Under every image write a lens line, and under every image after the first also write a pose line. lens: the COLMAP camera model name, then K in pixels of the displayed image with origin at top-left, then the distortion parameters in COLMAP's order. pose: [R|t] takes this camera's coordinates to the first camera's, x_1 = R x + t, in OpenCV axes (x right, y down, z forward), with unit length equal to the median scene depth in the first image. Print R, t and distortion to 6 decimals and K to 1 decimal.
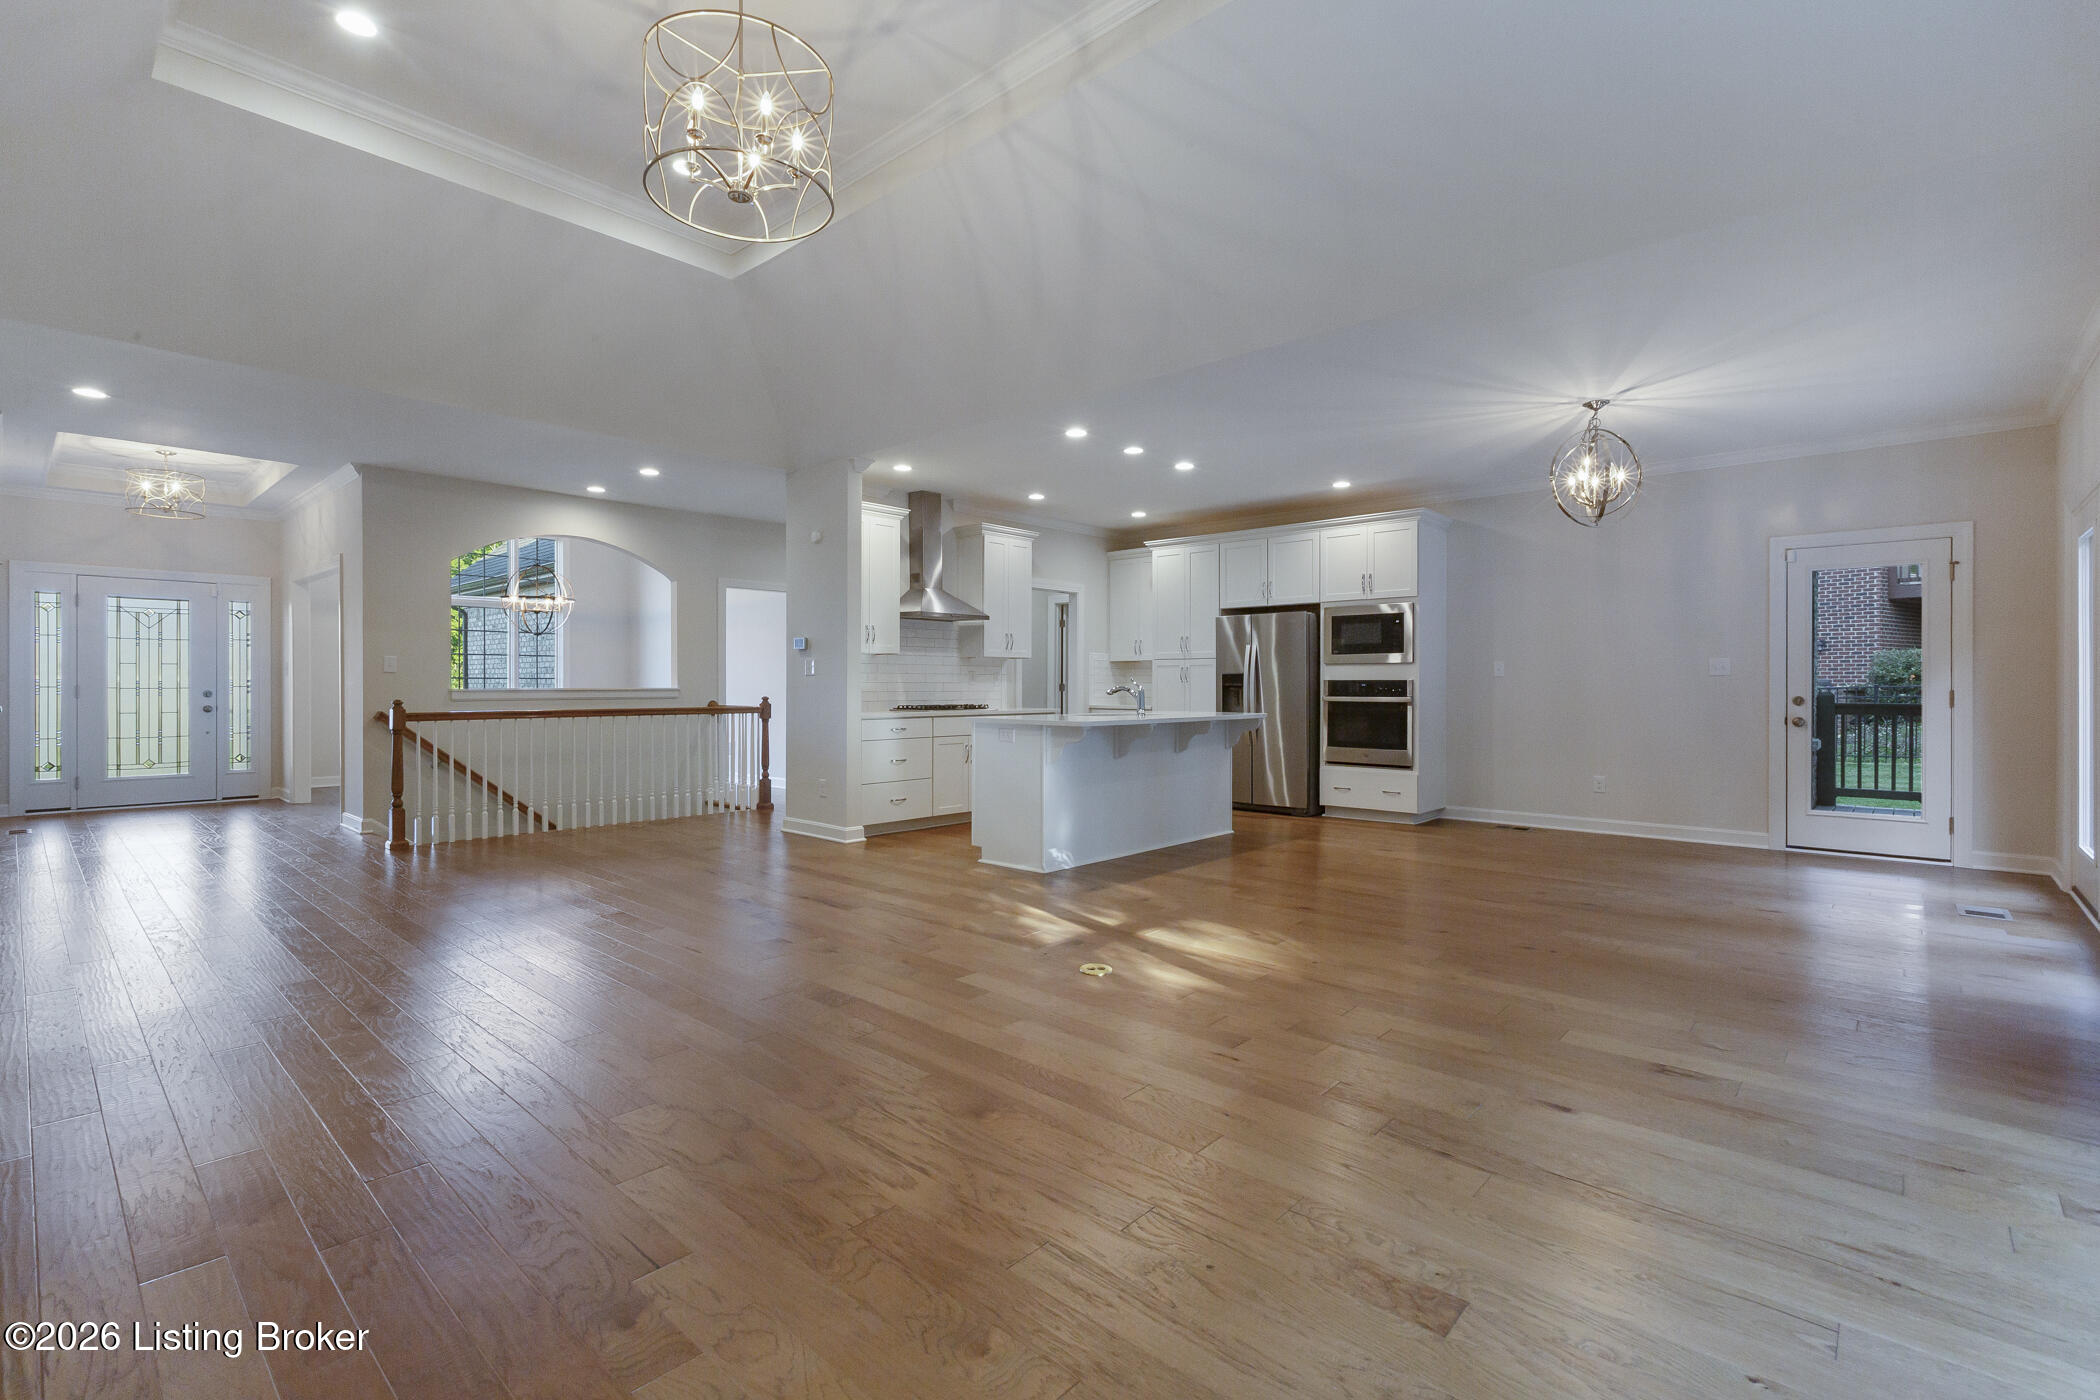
lens RADIAL K [[939.1, 0, 1041.5], [0, 939.1, 688.5], [0, 0, 1]] dist [0.000335, -0.000111]
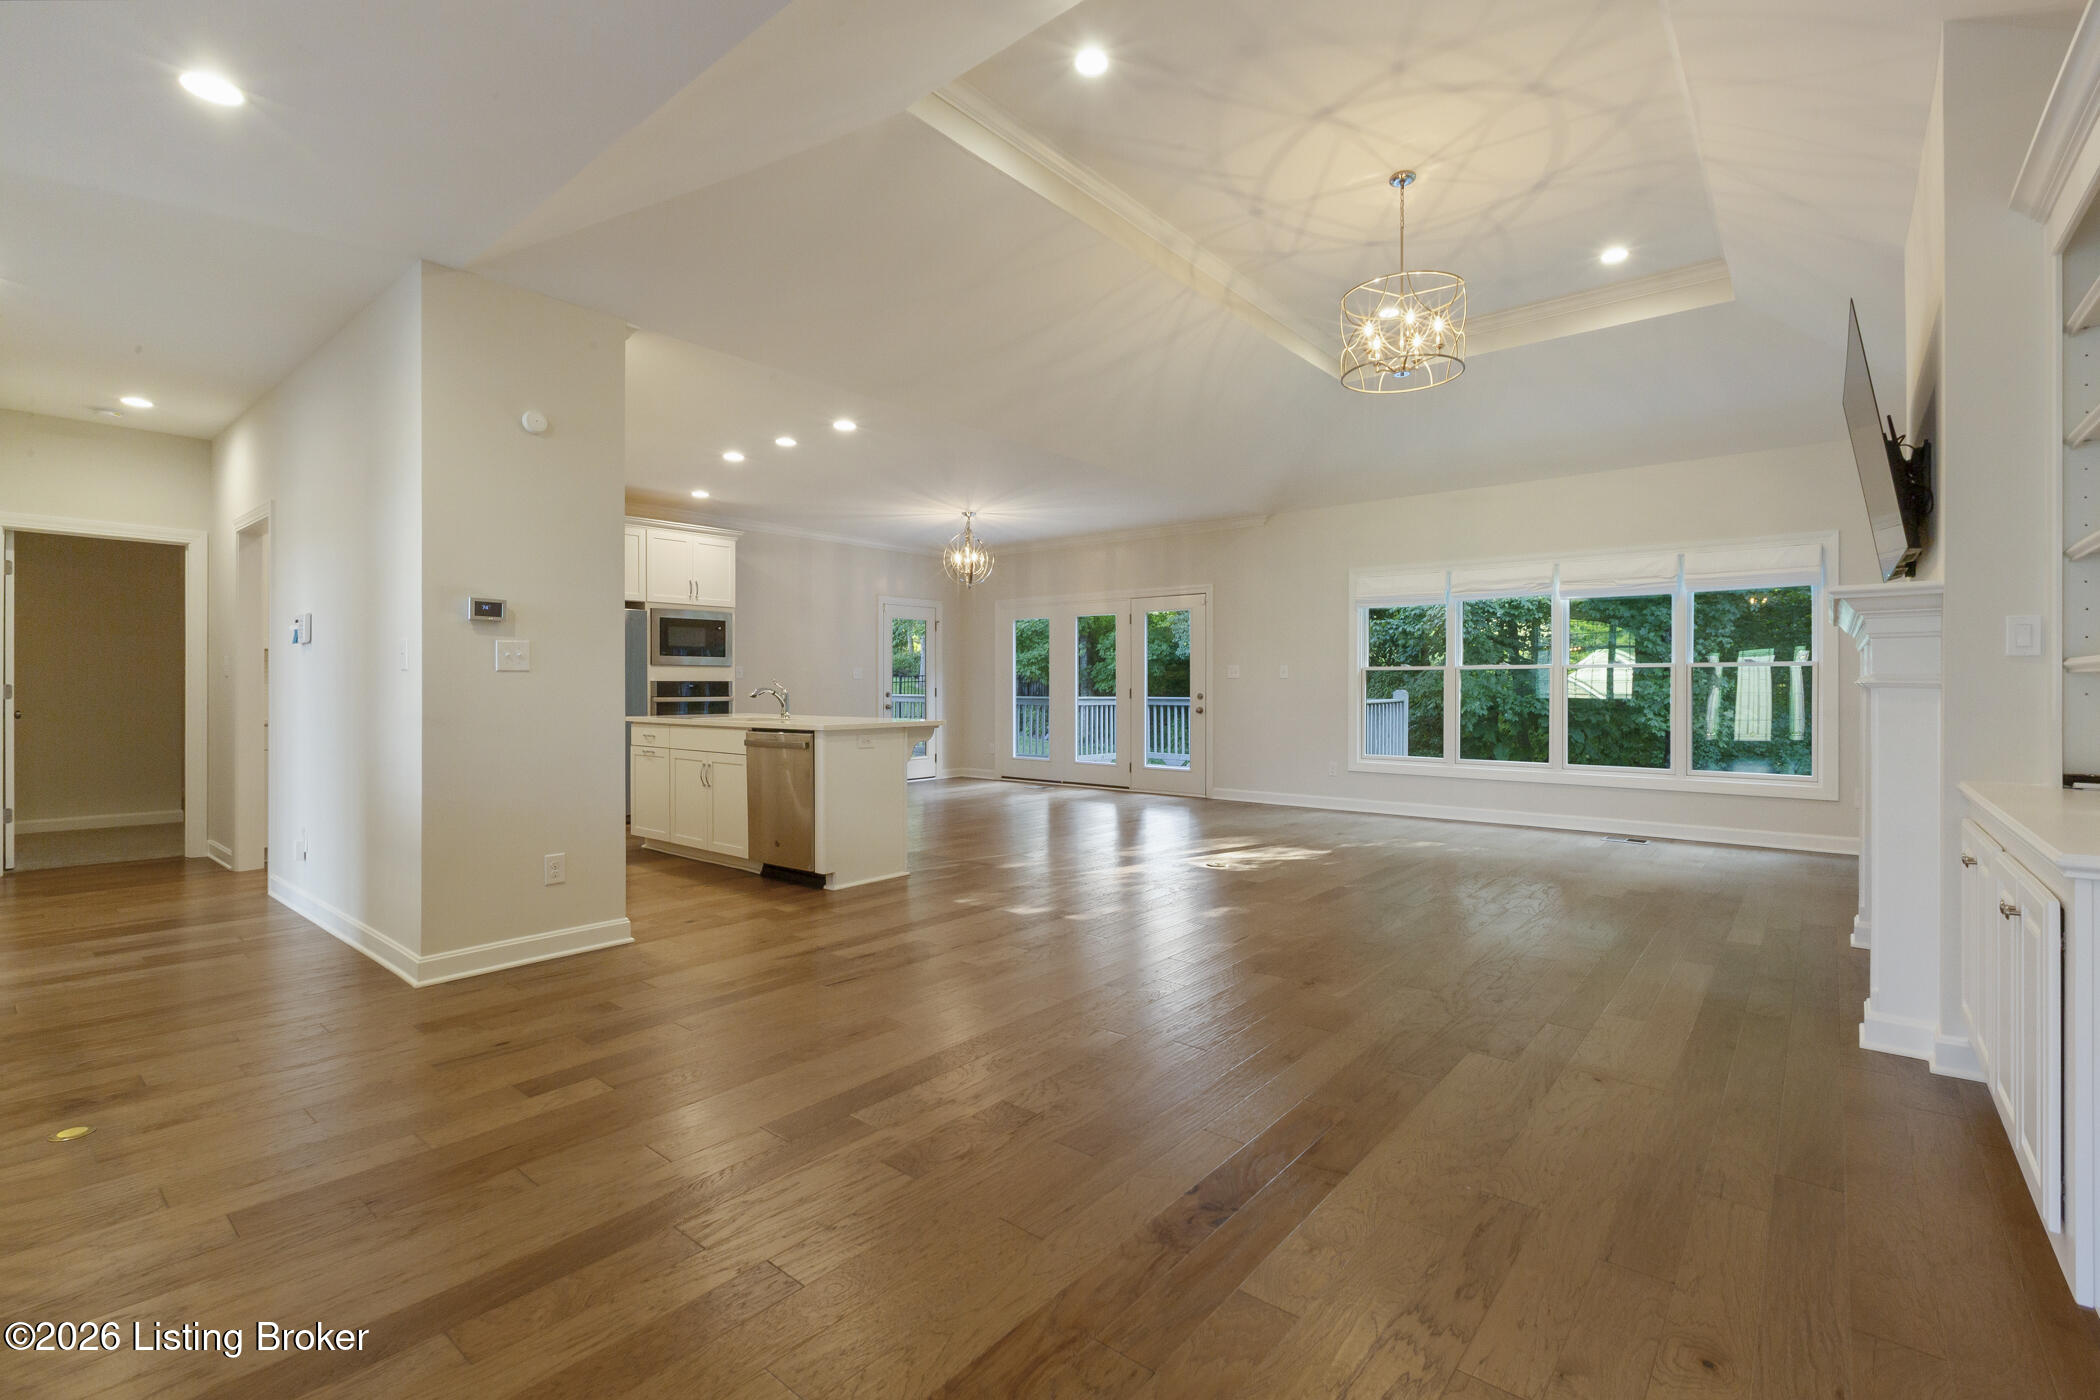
lens RADIAL K [[939.1, 0, 1028.2], [0, 939.1, 698.5], [0, 0, 1]] dist [0.000335, -0.000111]
pose [[-0.043228, -0.016060, 0.998936, -0.746541], [0.005496, 0.999852, 0.016312, -0.004850], [-0.999050, 0.006195, -0.043133, 0.685937]]
